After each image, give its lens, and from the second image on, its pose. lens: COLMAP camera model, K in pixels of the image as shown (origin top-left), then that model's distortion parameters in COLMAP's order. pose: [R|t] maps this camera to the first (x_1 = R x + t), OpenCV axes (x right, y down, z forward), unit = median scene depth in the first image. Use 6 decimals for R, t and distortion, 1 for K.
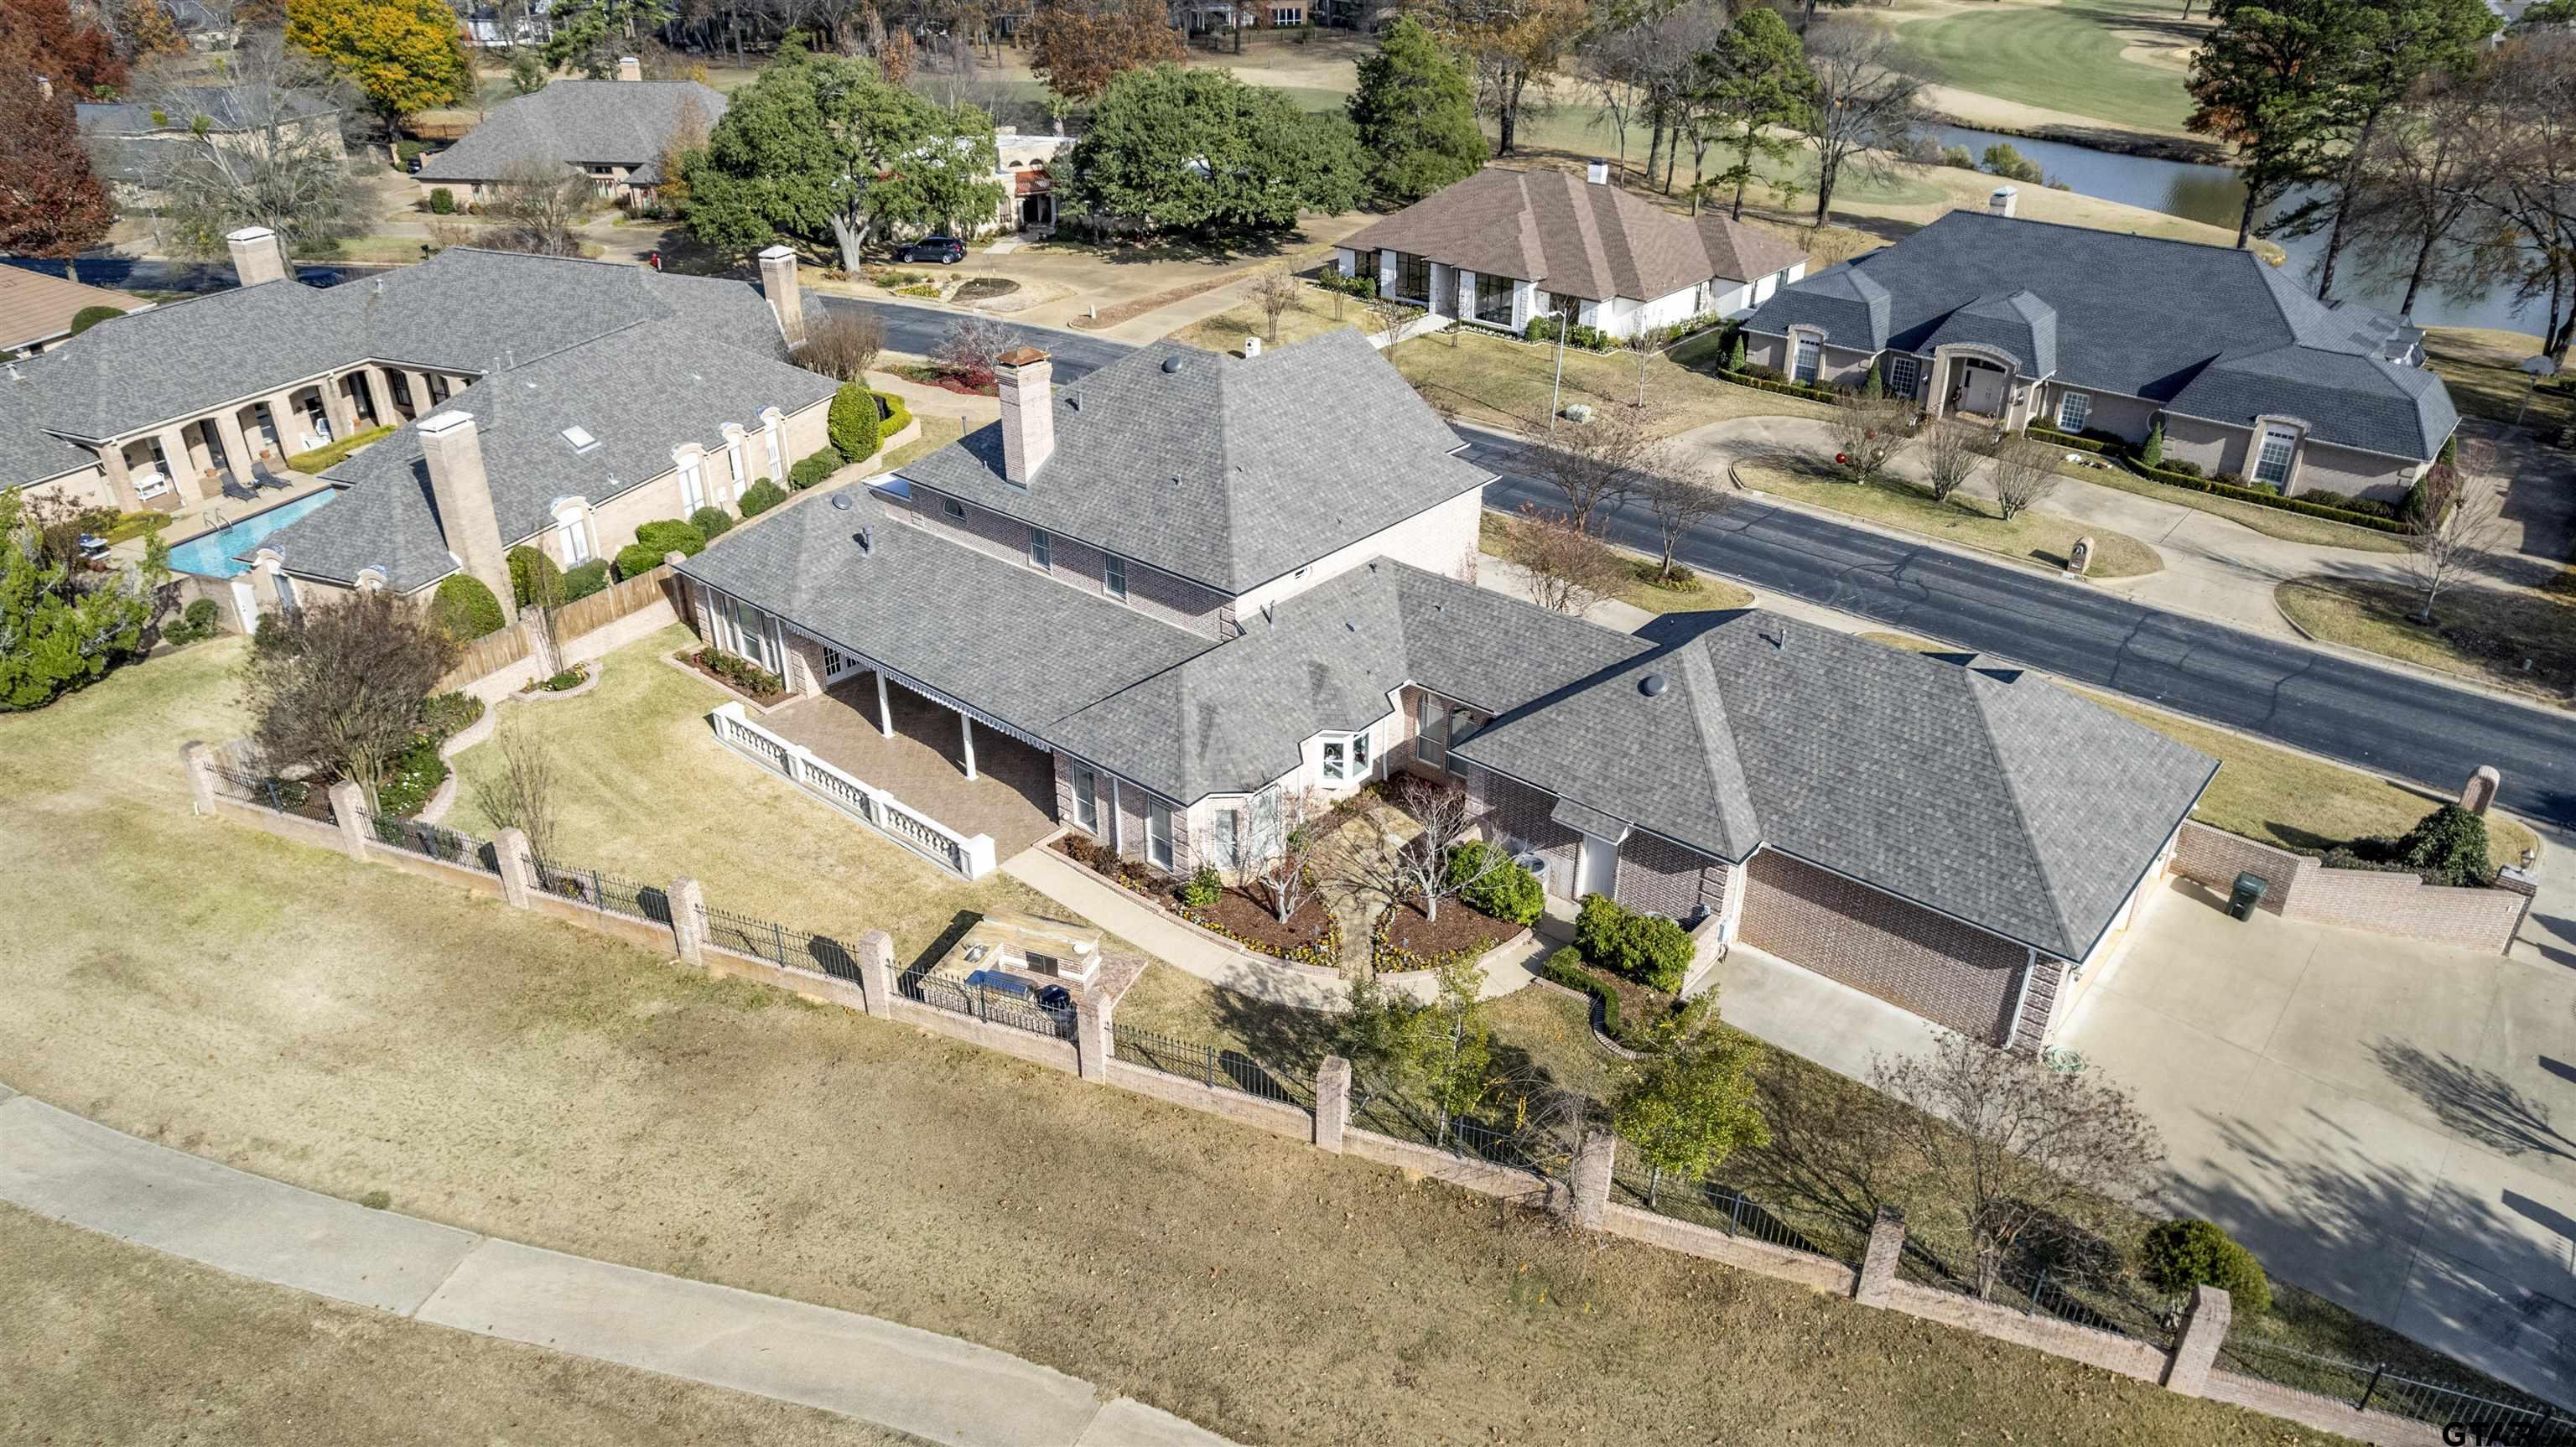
lens RADIAL K [[1670.1, 0, 1288.0], [0, 1670.1, 723.5], [0, 0, 1]] dist [-0.072574, 0.061570]
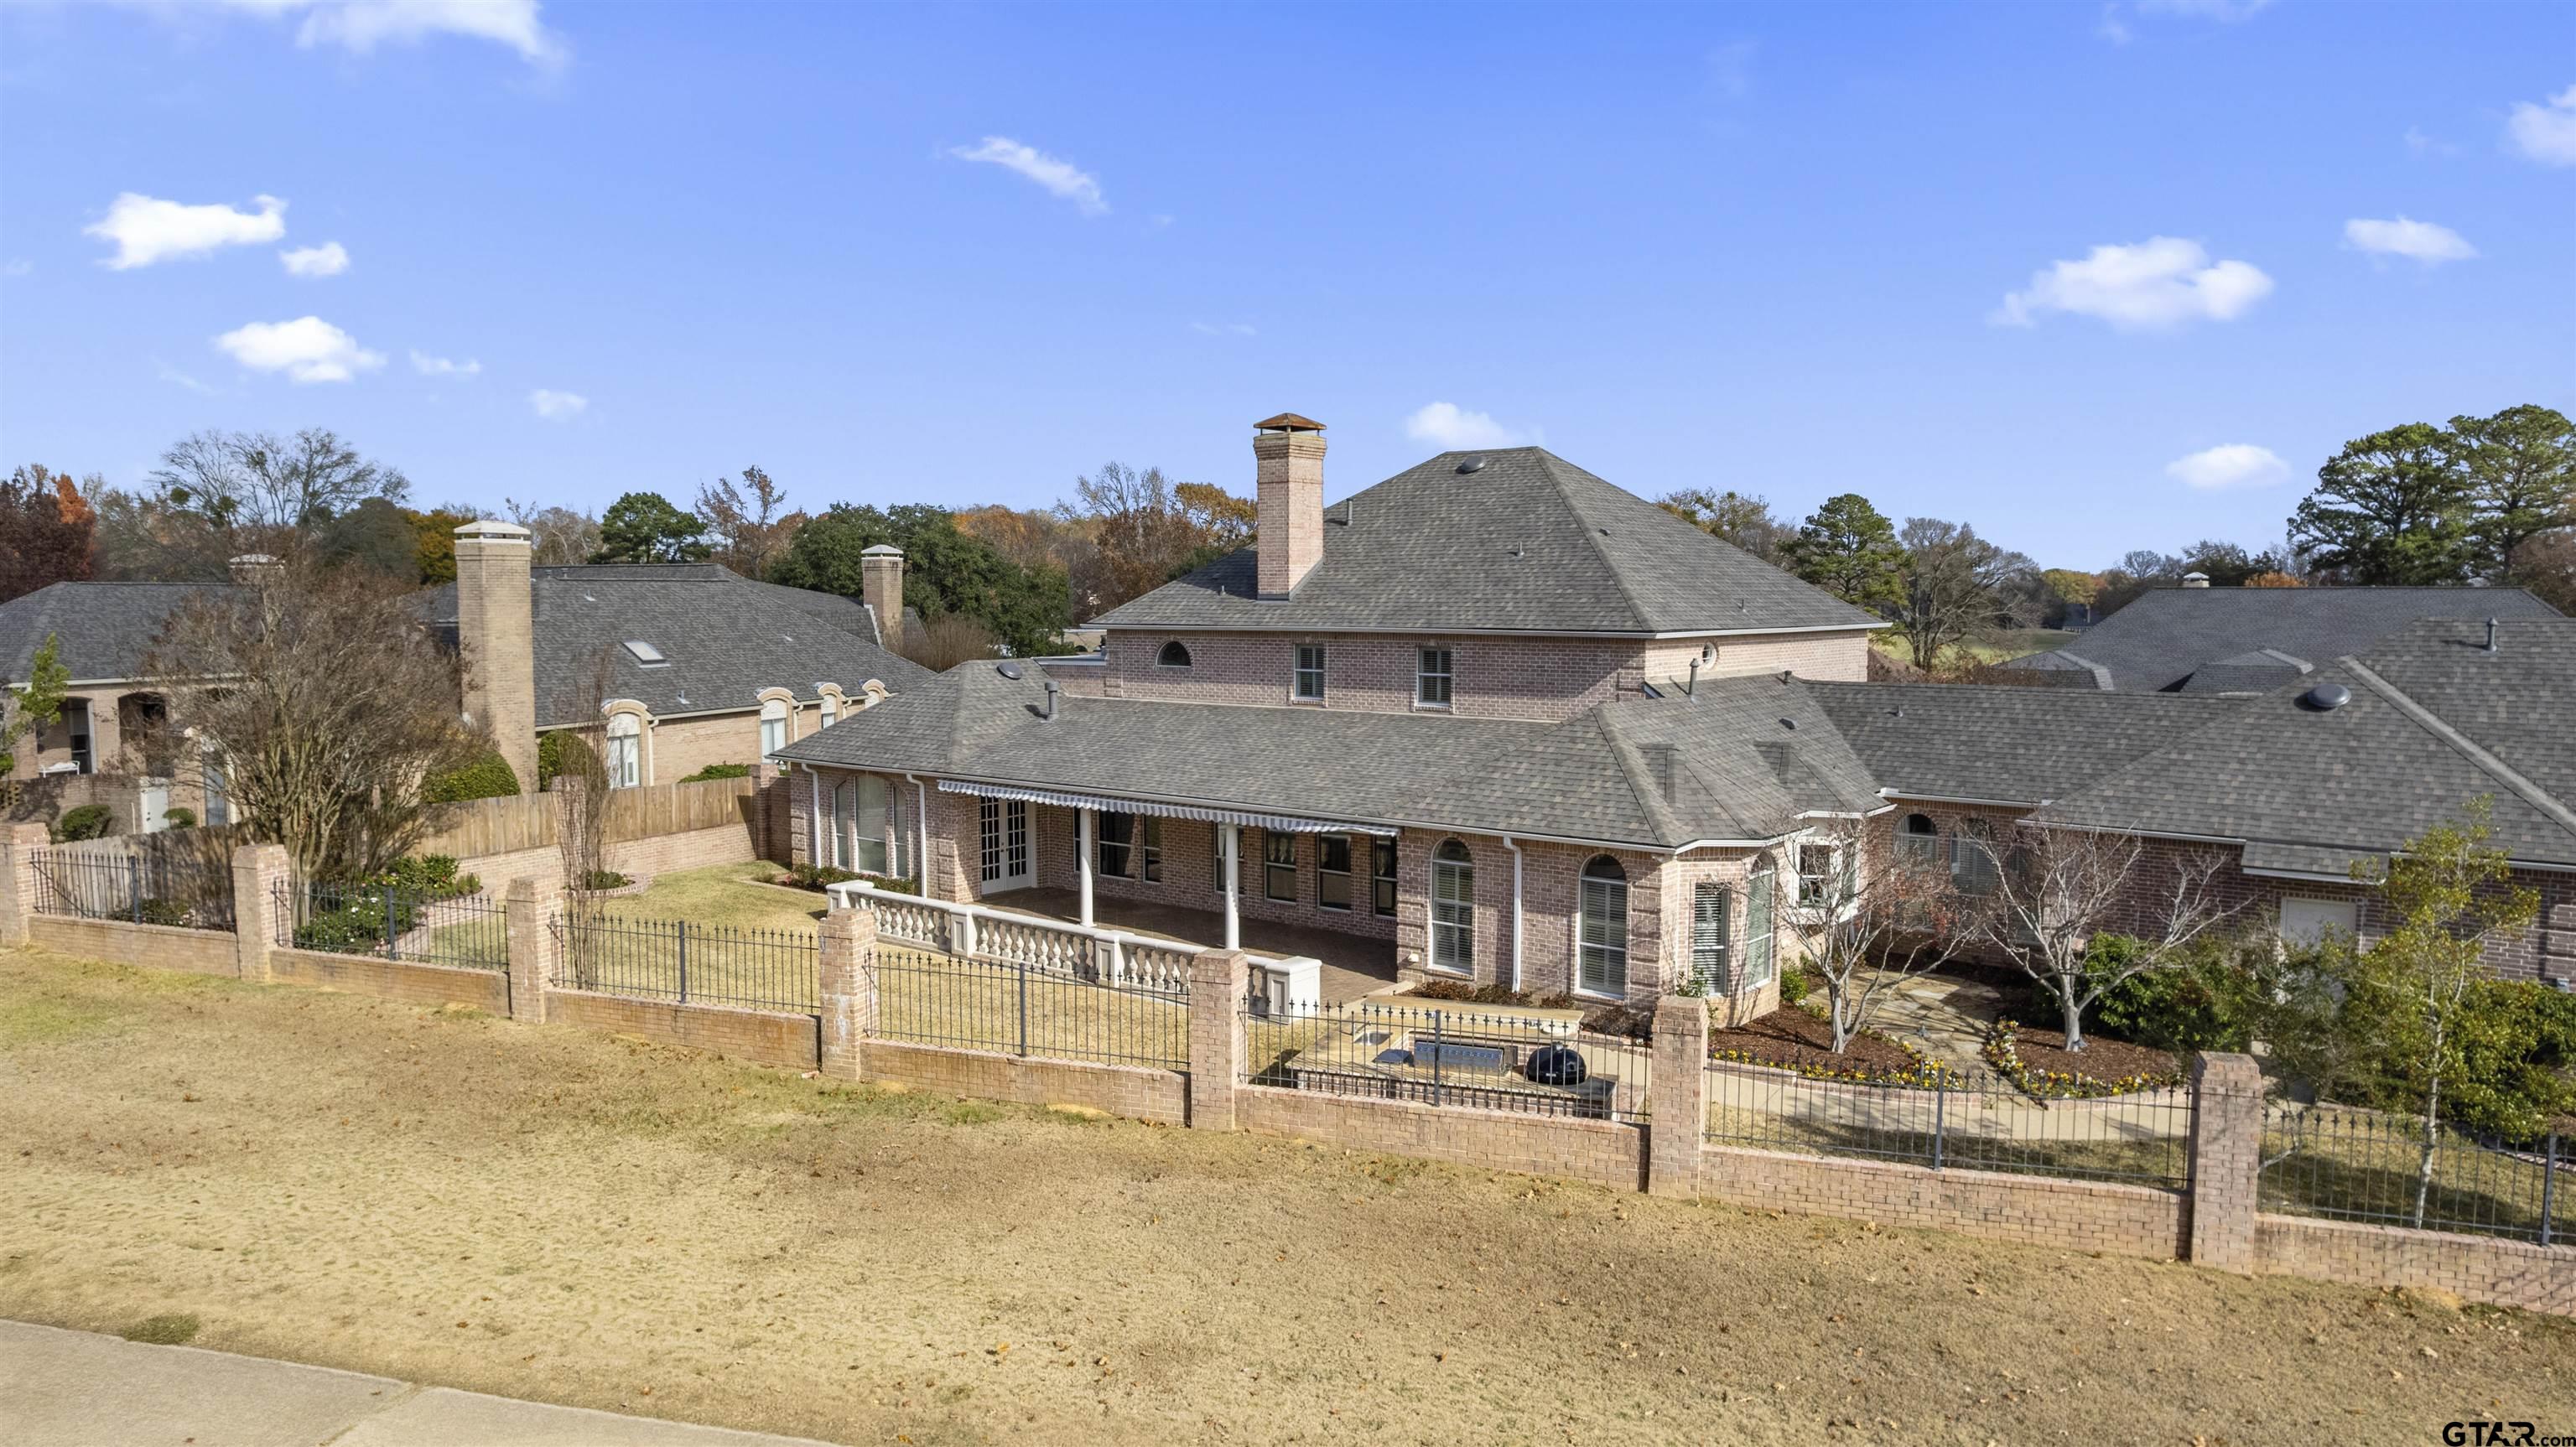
lens RADIAL K [[1670.1, 0, 1288.0], [0, 1670.1, 723.5], [0, 0, 1]] dist [-0.072574, 0.061570]
pose [[0.999492, -0.000725, 0.031861, -0.207786], [0.013641, 0.913258, -0.407152, 0.238865], [-0.028802, 0.407380, 0.912804, 0.402794]]
